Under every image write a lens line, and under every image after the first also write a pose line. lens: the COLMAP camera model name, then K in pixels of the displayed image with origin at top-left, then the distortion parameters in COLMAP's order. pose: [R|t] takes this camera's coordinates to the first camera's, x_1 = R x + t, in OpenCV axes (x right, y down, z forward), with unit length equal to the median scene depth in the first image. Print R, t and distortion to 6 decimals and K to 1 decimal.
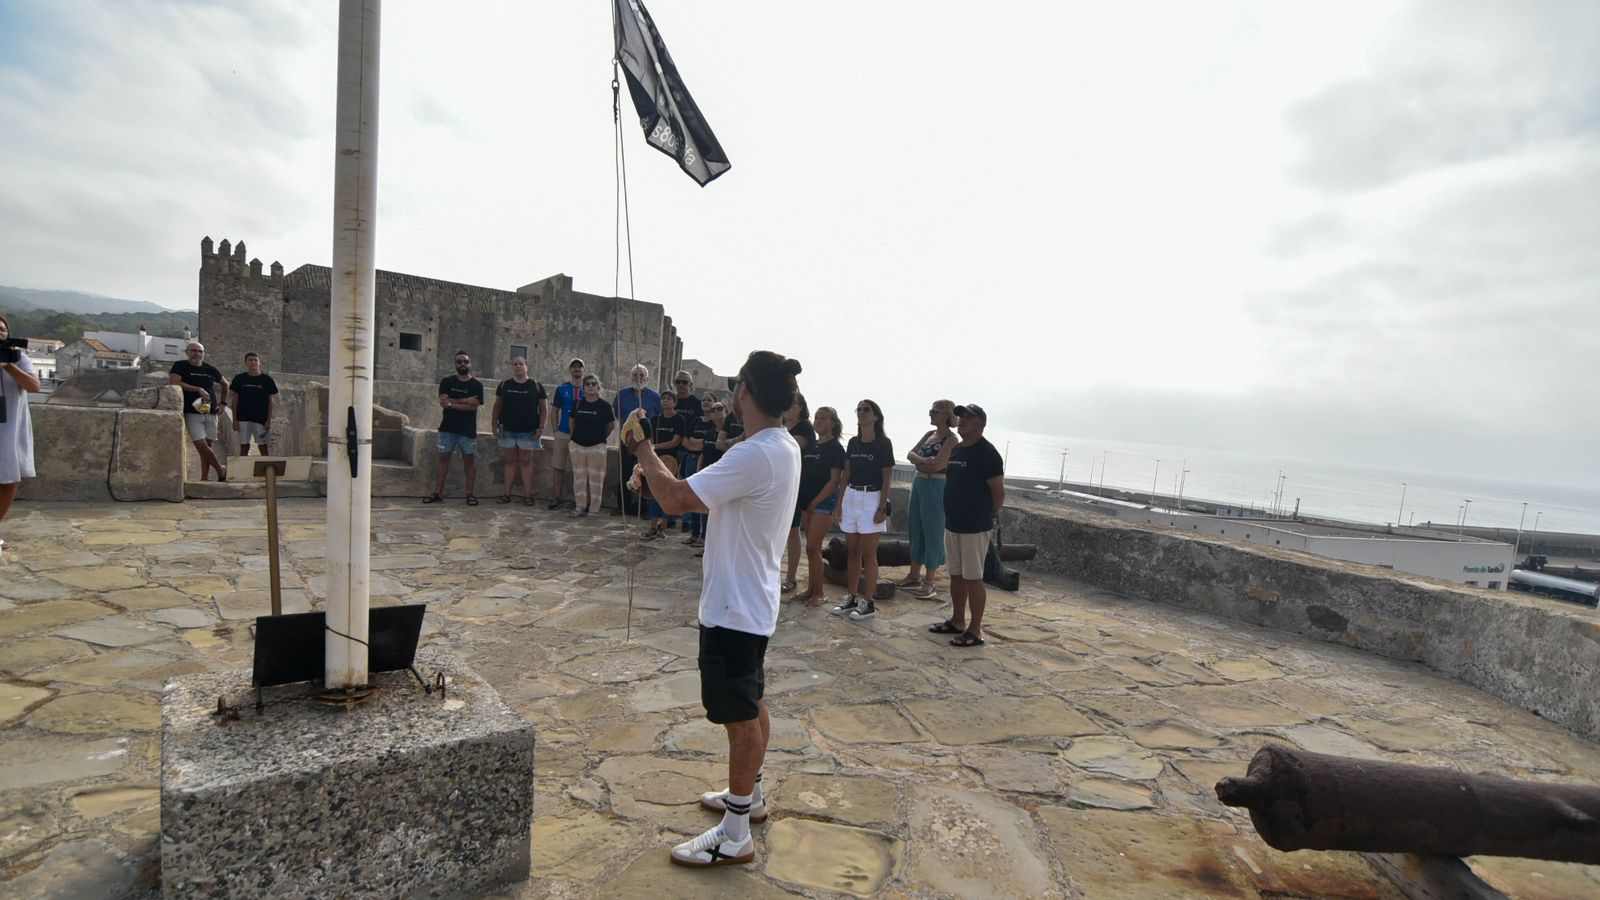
lens RADIAL K [[782.5, 0, 801.1], [0, 782.5, 493.2], [0, 0, 1]] dist [-0.033839, 0.011688]
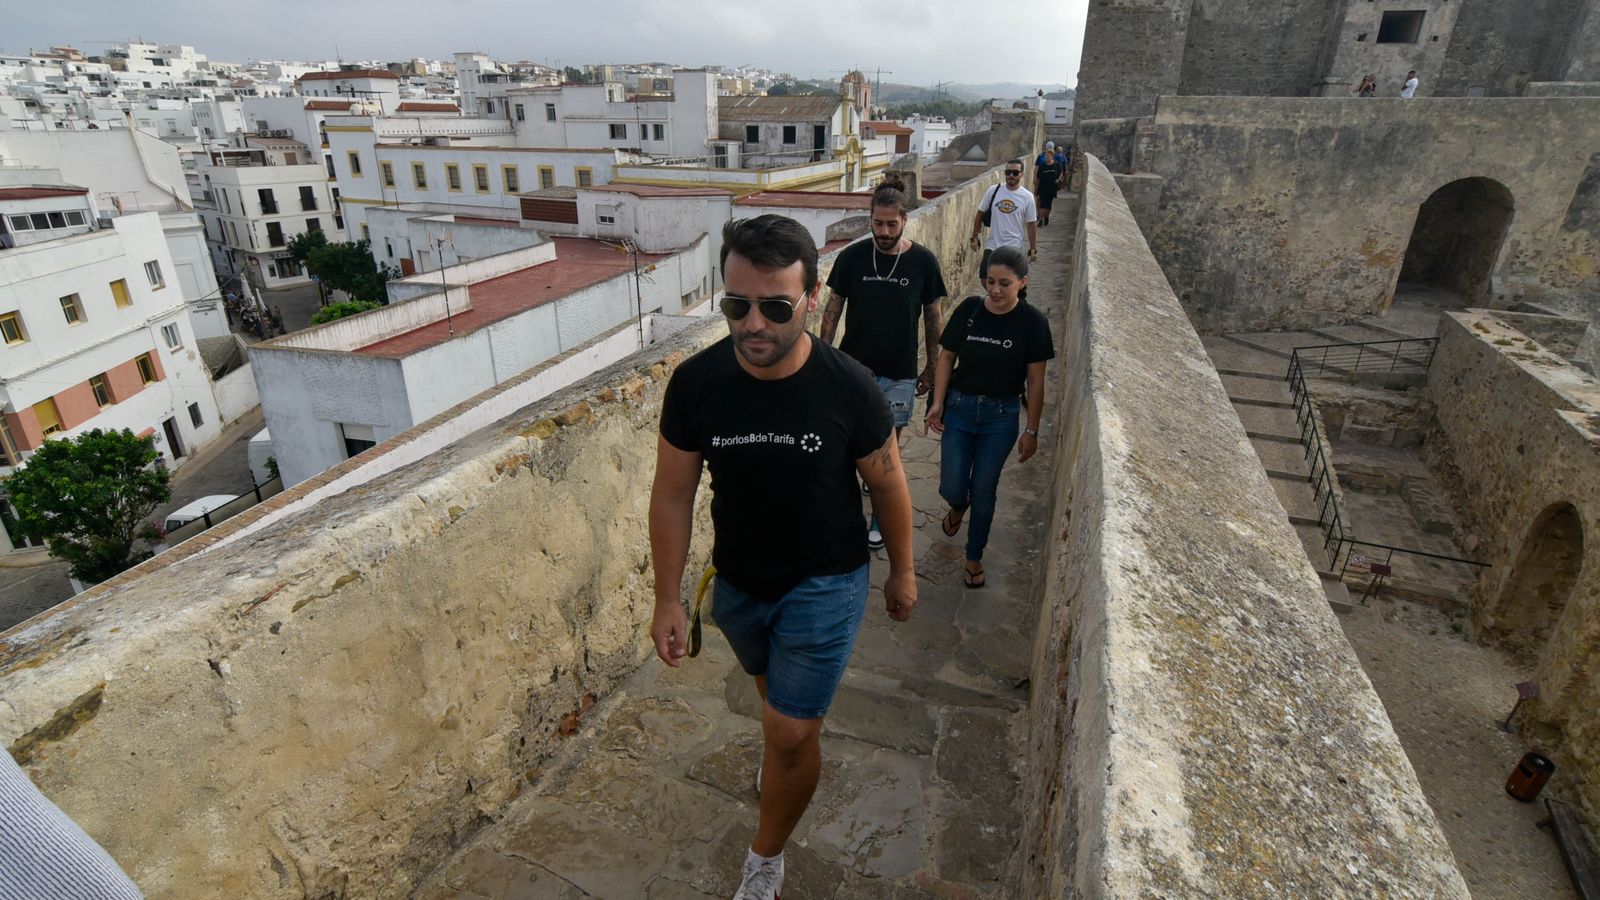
lens RADIAL K [[781.8, 0, 799.3], [0, 781.8, 461.4], [0, 0, 1]] dist [-0.033714, 0.011896]
pose [[0.545141, 0.253016, -0.799252, -2.685726], [-0.052718, 0.961829, 0.268525, -0.246768], [0.836685, -0.104249, 0.537671, 3.786945]]
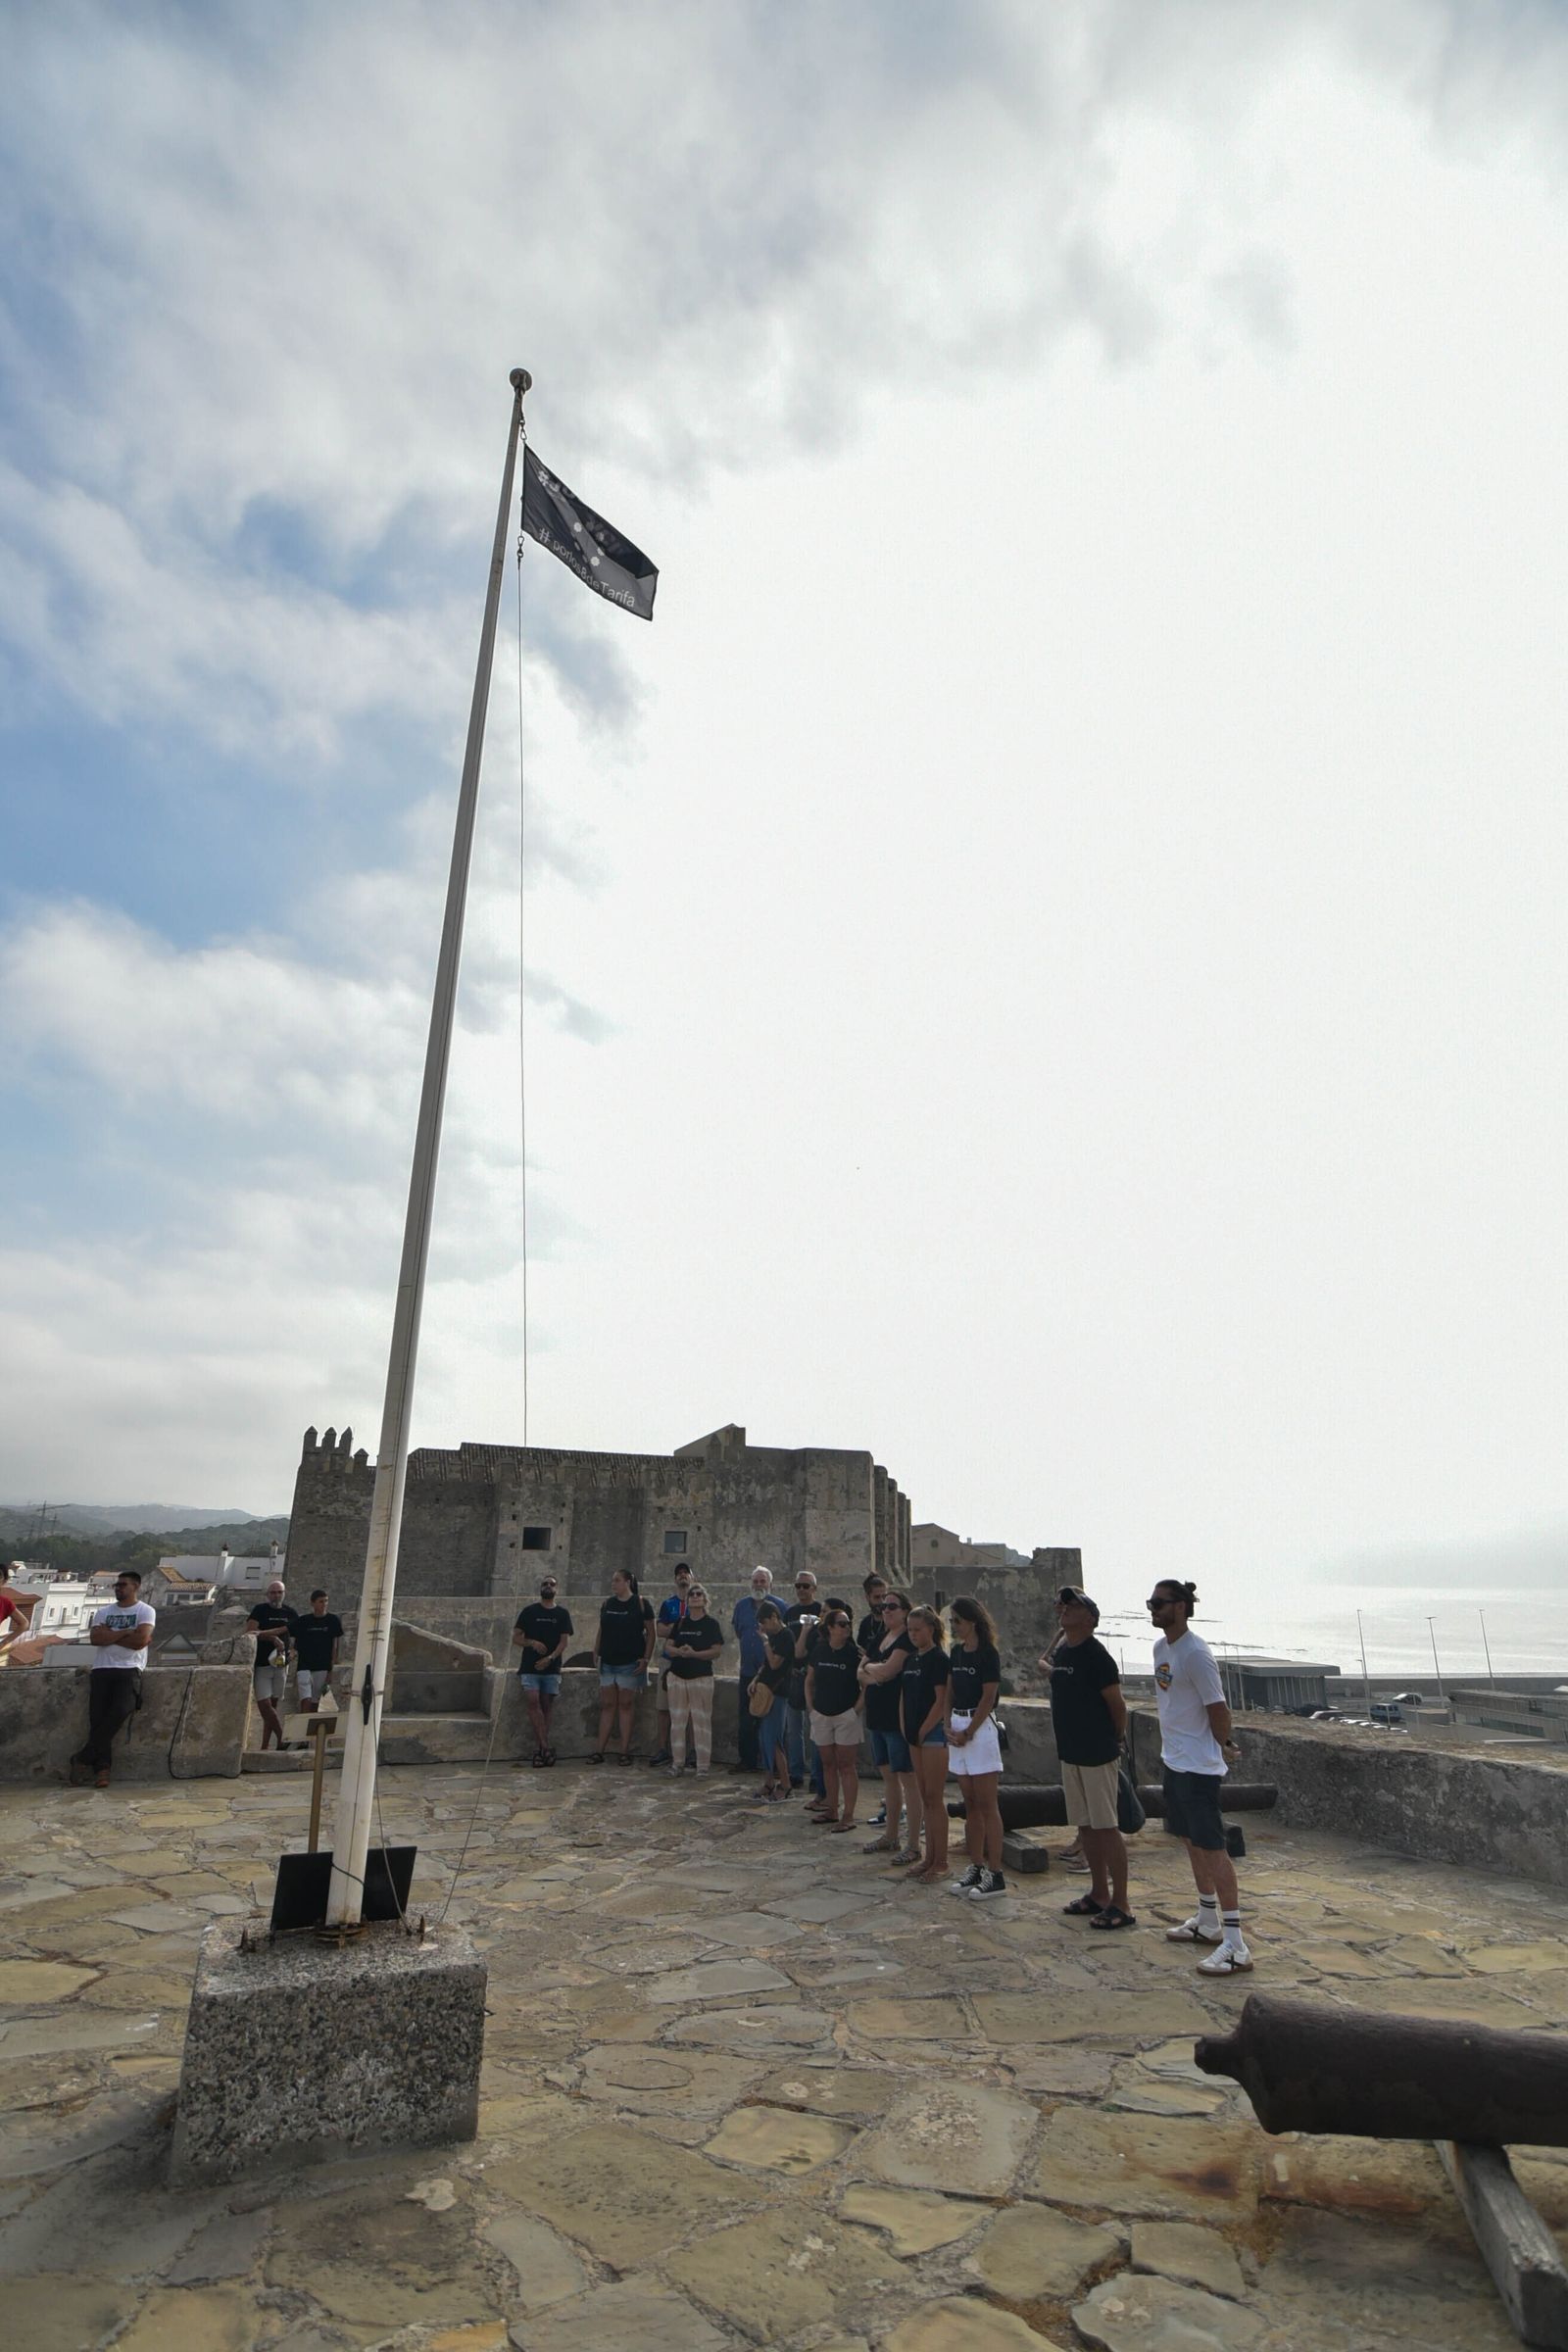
lens RADIAL K [[1144.7, 0, 796.6], [0, 1144.7, 1175.9], [0, 0, 1]] dist [-0.032463, 0.010205]
pose [[0.963959, -0.163216, -0.210103, 0.272683], [0.052153, 0.890314, -0.452351, 0.023647], [0.260888, 0.425091, 0.866738, -0.341410]]
